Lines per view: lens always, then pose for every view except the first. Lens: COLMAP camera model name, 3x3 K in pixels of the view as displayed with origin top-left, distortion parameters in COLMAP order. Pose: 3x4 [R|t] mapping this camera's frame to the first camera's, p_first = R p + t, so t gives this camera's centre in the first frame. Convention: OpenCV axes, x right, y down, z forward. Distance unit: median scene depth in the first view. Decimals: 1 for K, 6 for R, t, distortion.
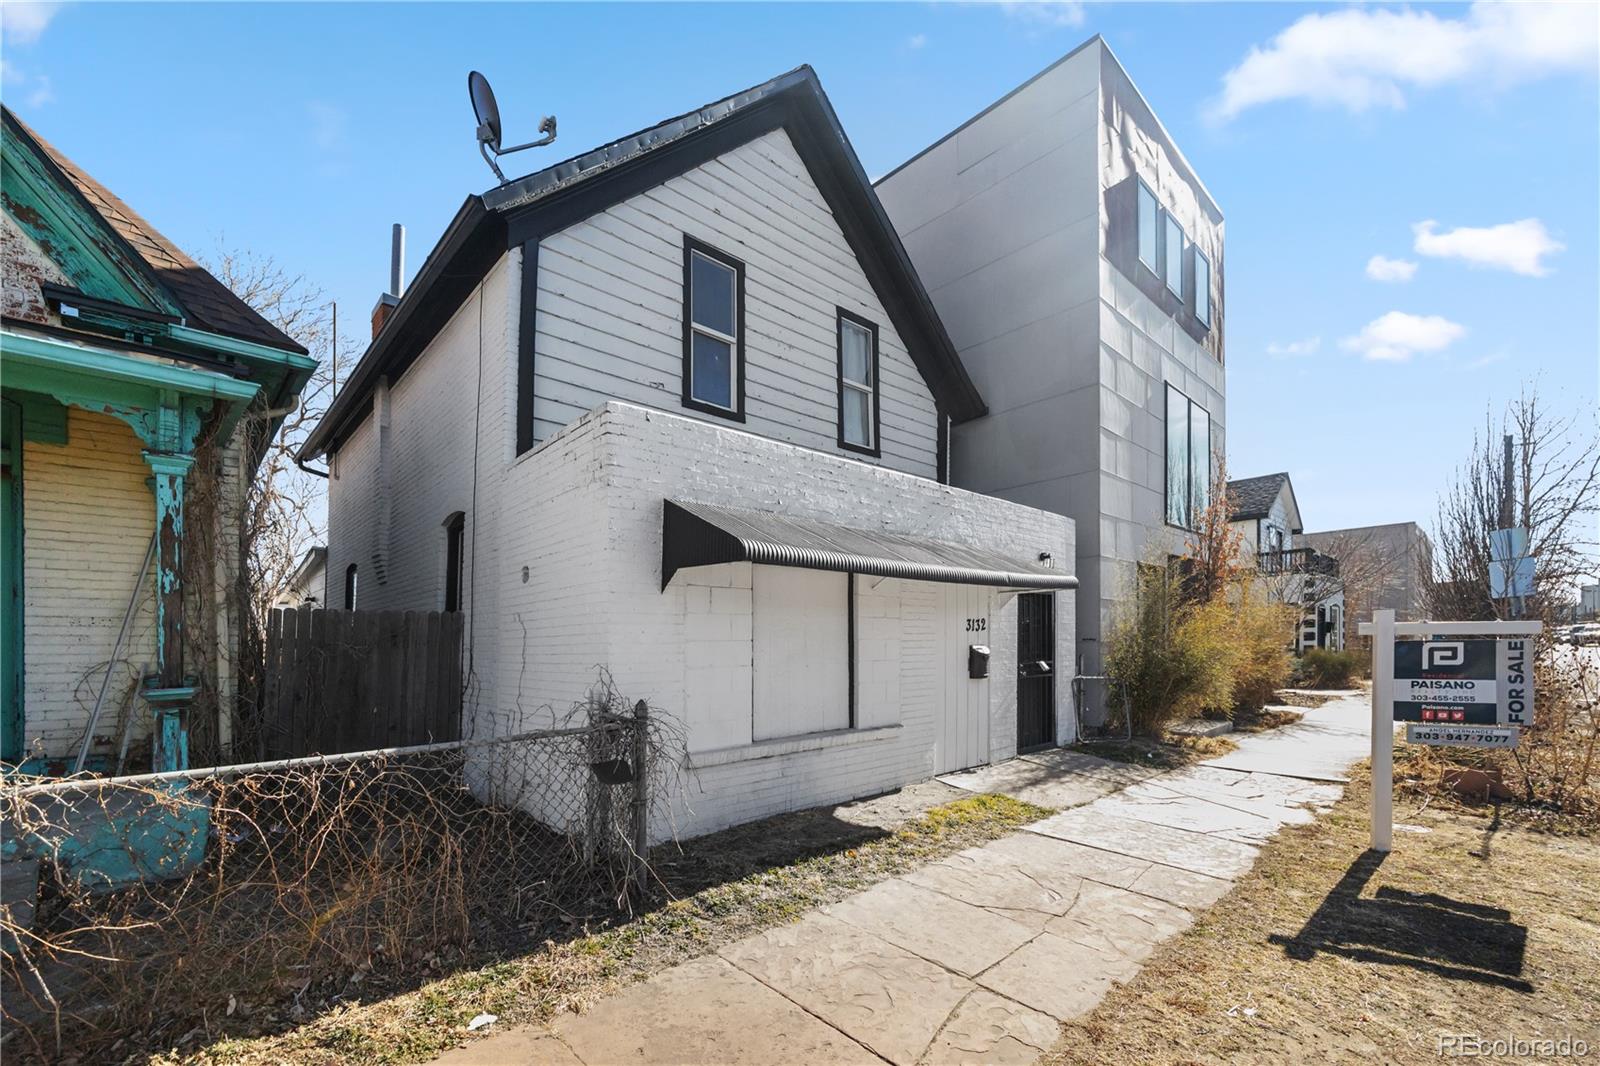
lens RADIAL K [[727.5, 0, 801.0], [0, 727.5, 634.8], [0, 0, 1]] dist [-0.002063, -0.000081]
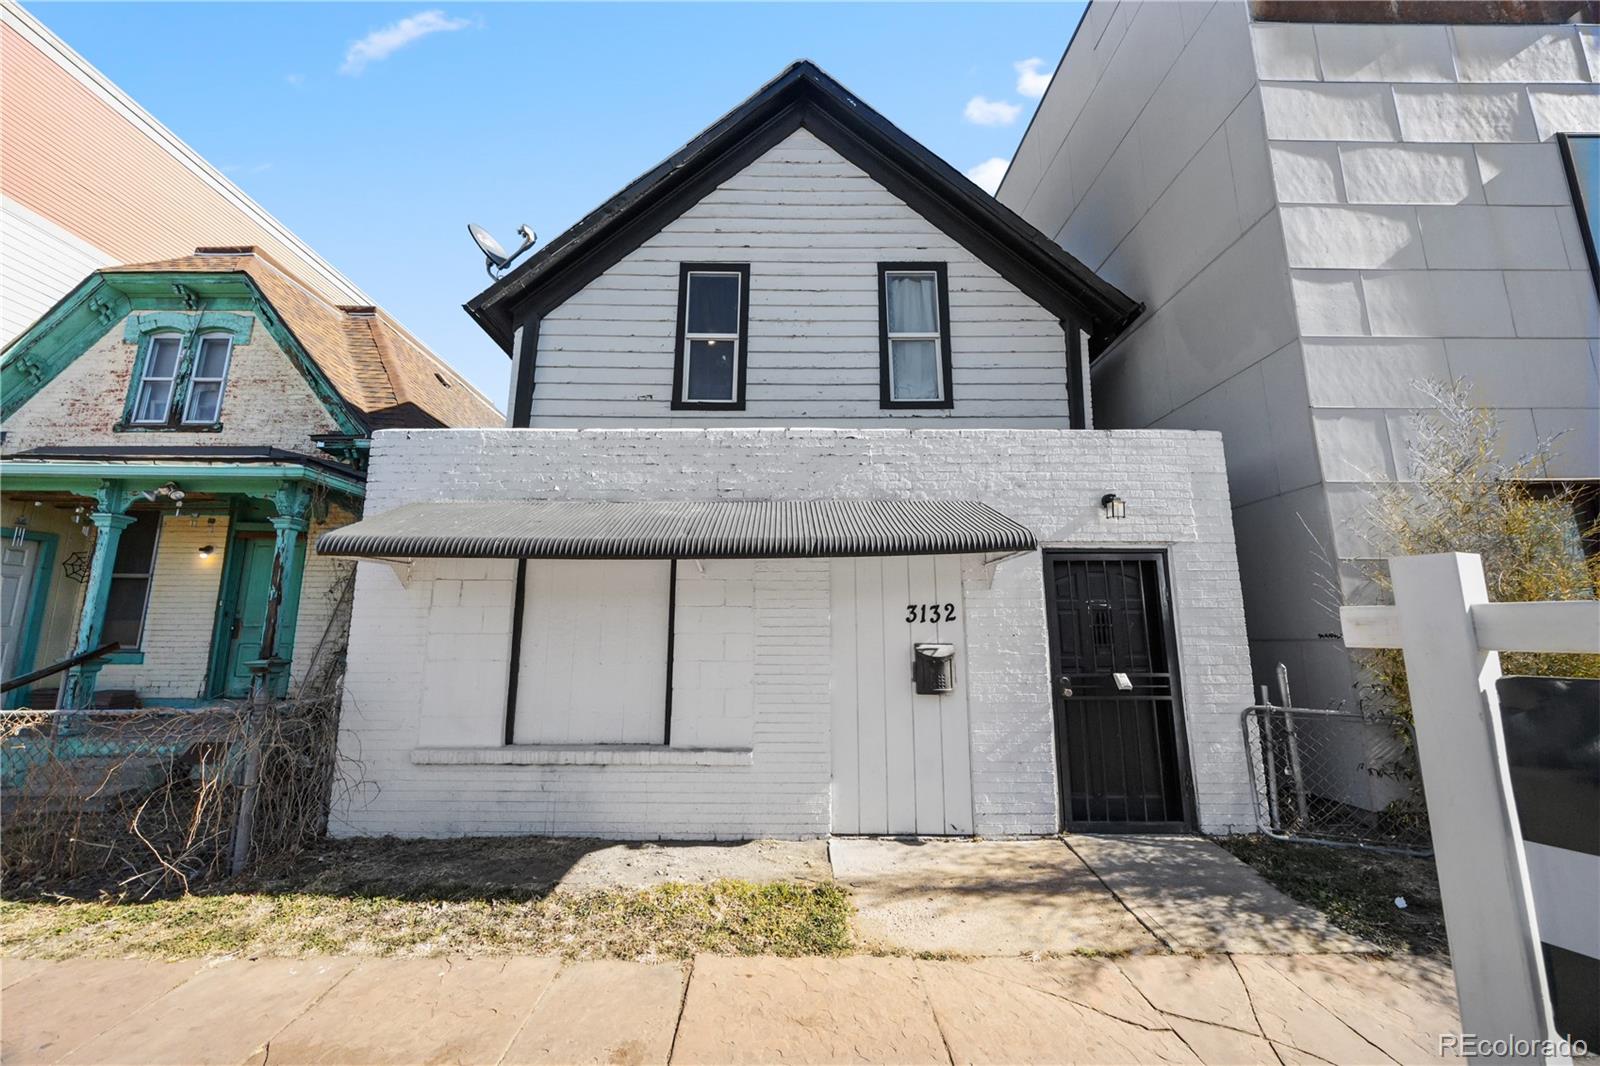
lens RADIAL K [[626.3, 0, 788.0], [0, 626.3, 507.3], [0, 0, 1]] dist [-0.001596, -0.000390]
pose [[0.705395, -0.125095, -0.697689, 0.580473], [-0.000480, 0.984219, -0.176955, -0.007622], [0.708814, 0.125158, 0.694203, 0.488506]]
